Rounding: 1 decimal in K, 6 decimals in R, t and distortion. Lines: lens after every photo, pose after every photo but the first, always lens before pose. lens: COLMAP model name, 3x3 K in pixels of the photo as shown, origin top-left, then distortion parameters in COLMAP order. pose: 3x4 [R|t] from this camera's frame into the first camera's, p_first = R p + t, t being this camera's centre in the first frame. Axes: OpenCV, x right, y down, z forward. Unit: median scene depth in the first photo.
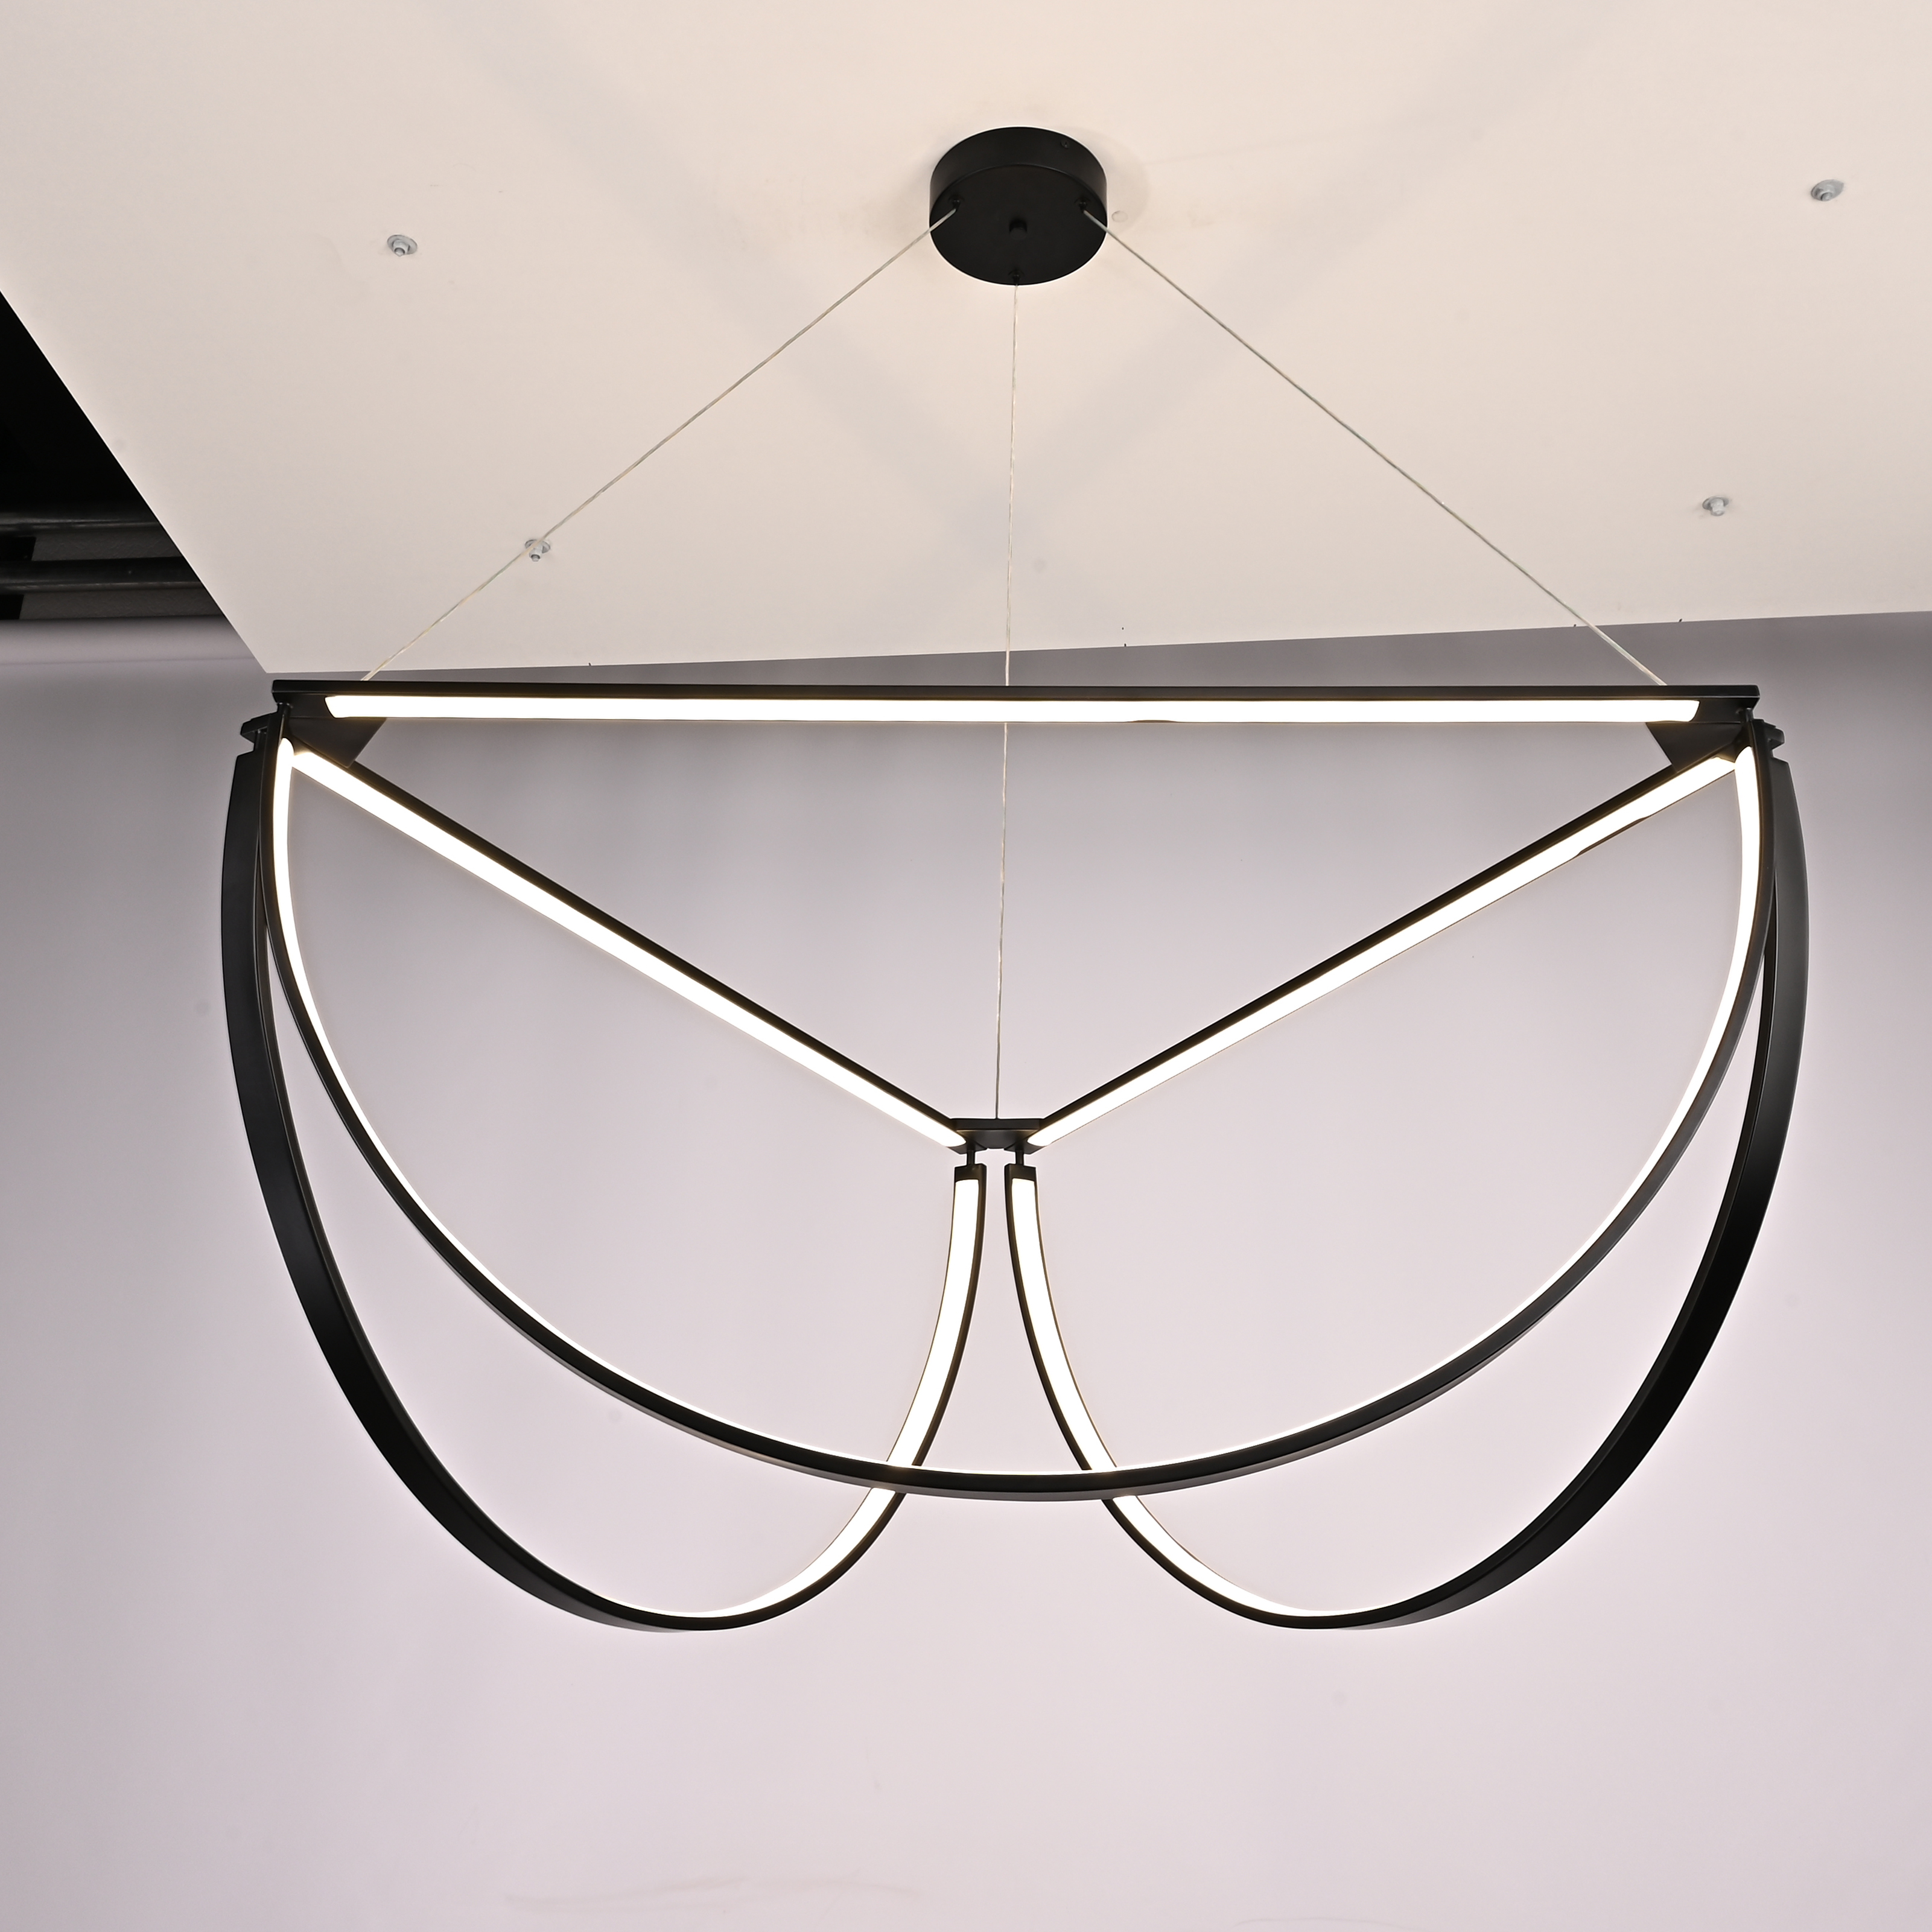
lens RADIAL K [[2167.4, 0, 966.0], [0, 2167.4, 966.0], [0, 0, 1]] dist [-0.019566, -0.016599]
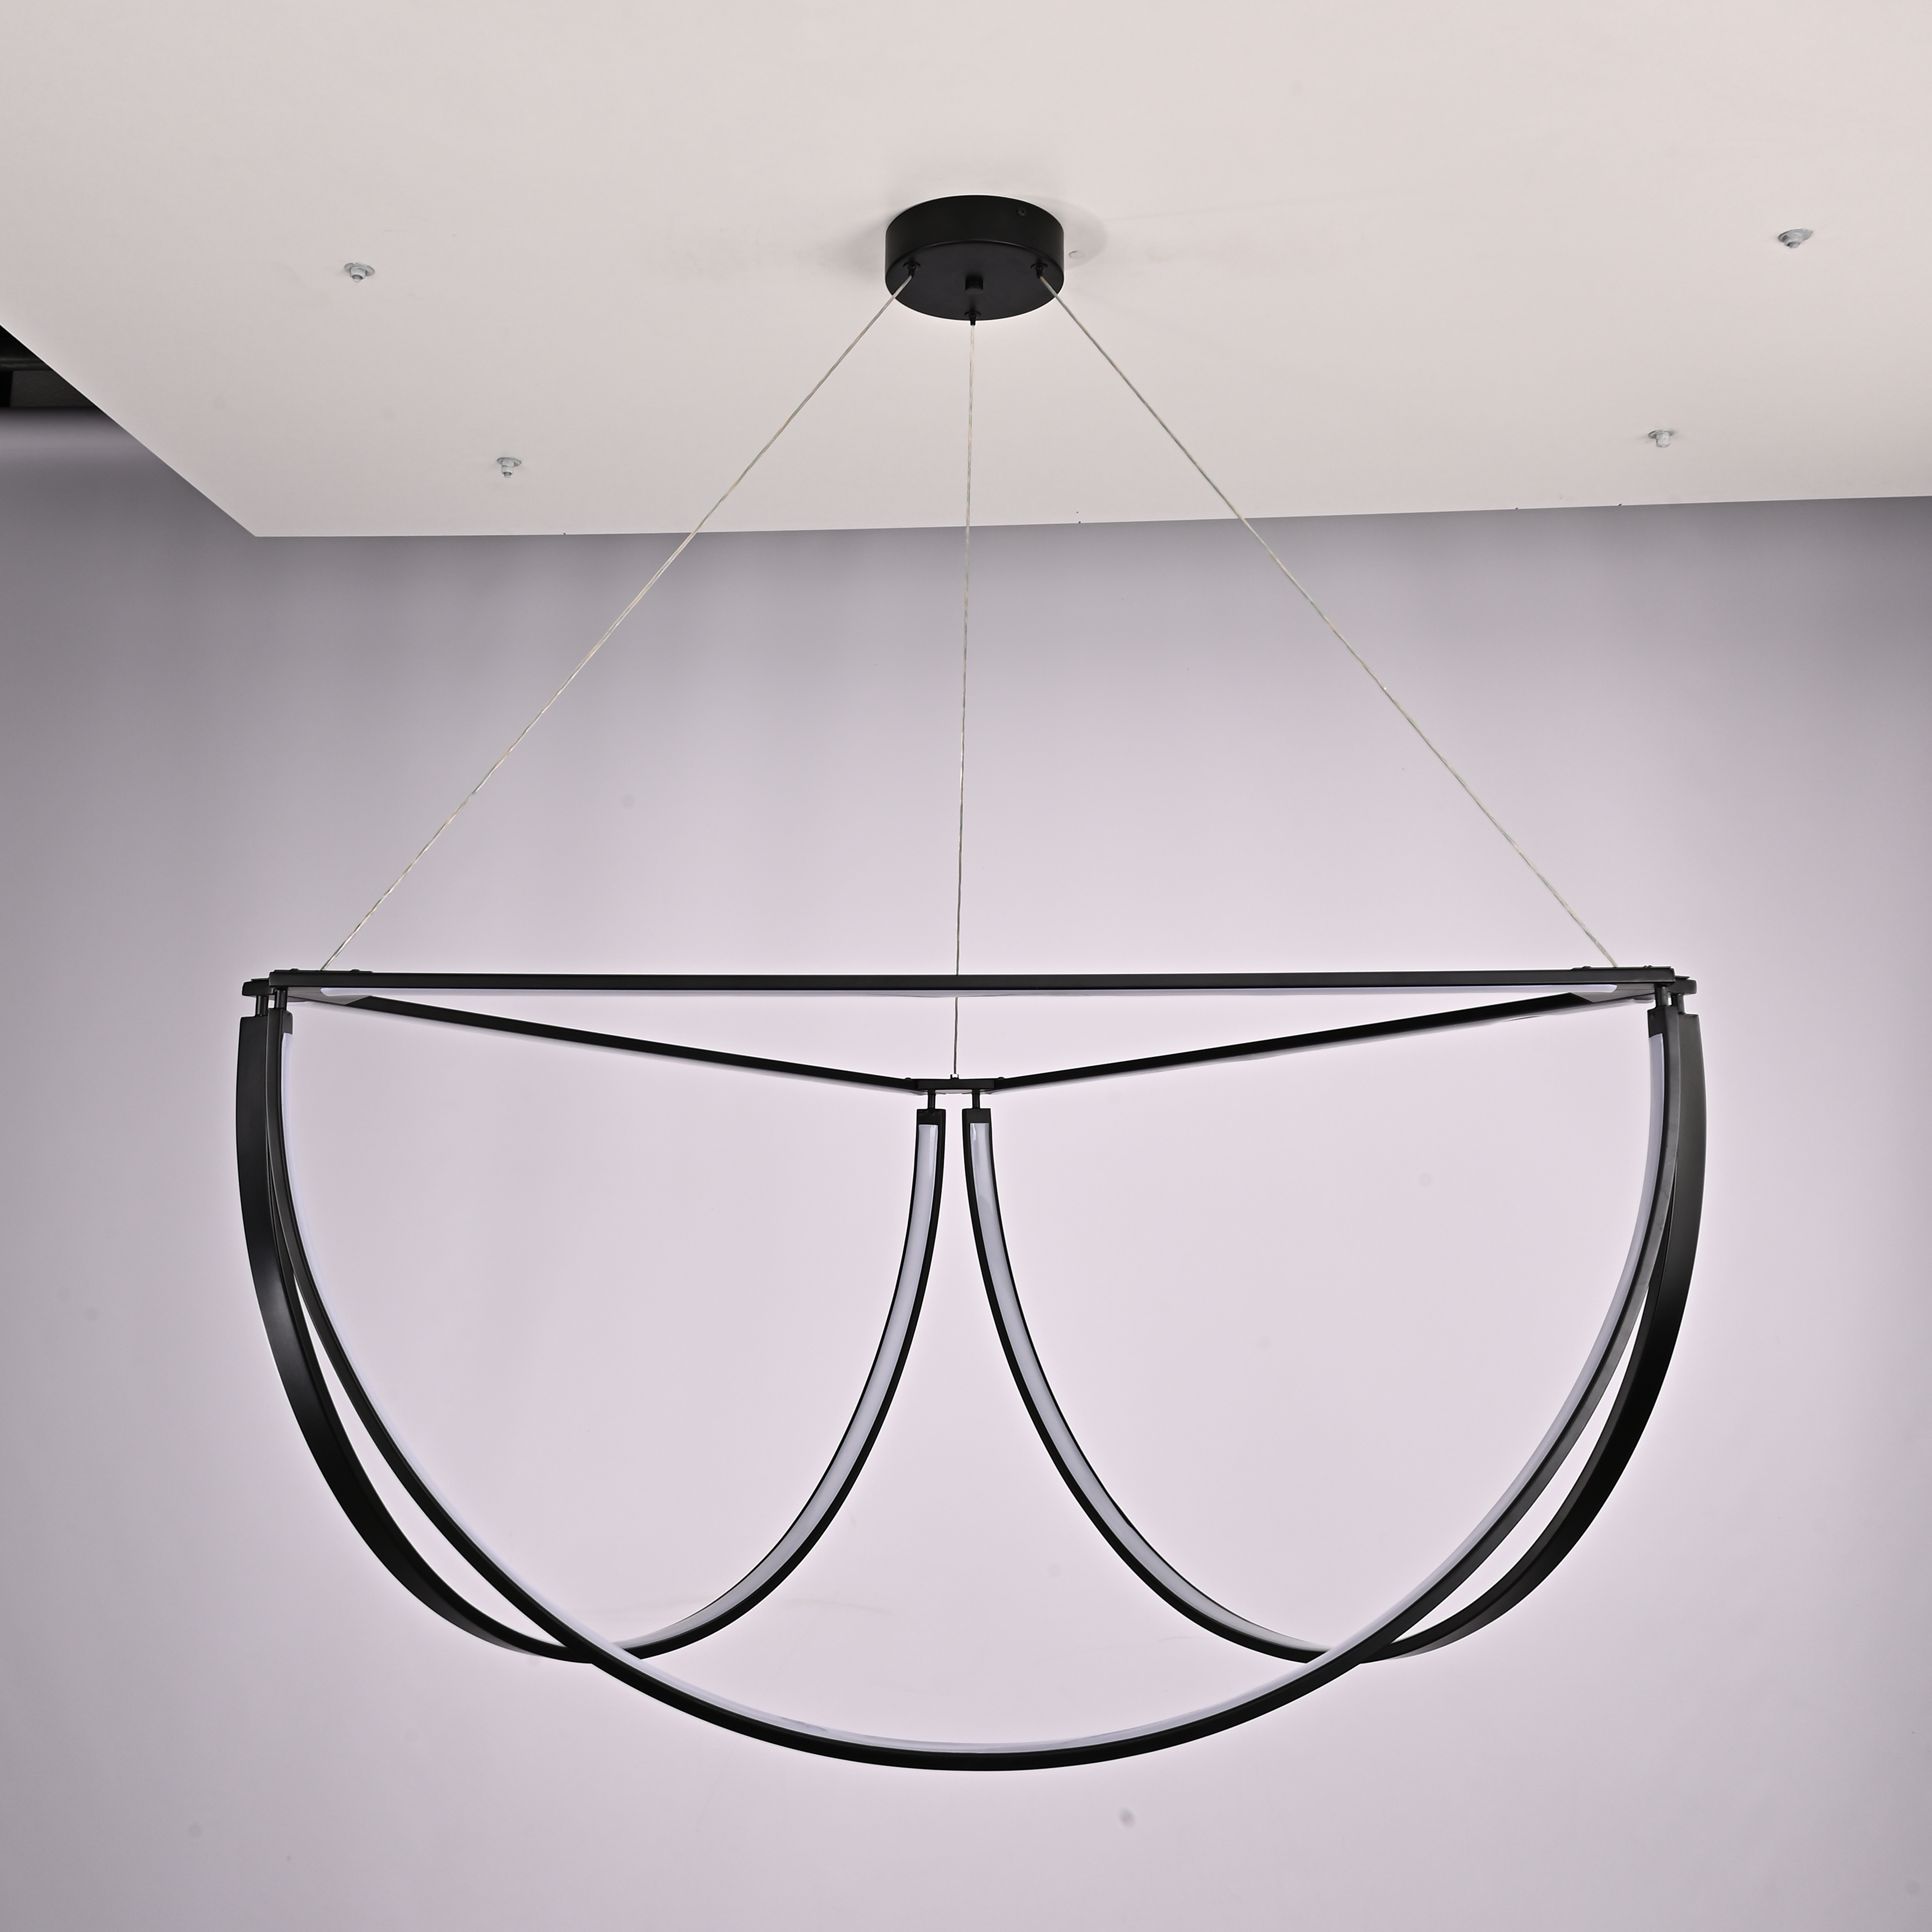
lens RADIAL K [[2002.8, 0, 916.7], [0, 2002.8, 963.8], [0, 0, 1]] dist [-0.005336, 0.022460]
pose [[0.999949, -0.003026, -0.009592, 0.004818], [0.004946, 0.978337, 0.206958, -0.196702], [0.008758, -0.206995, 0.978303, 0.025602]]
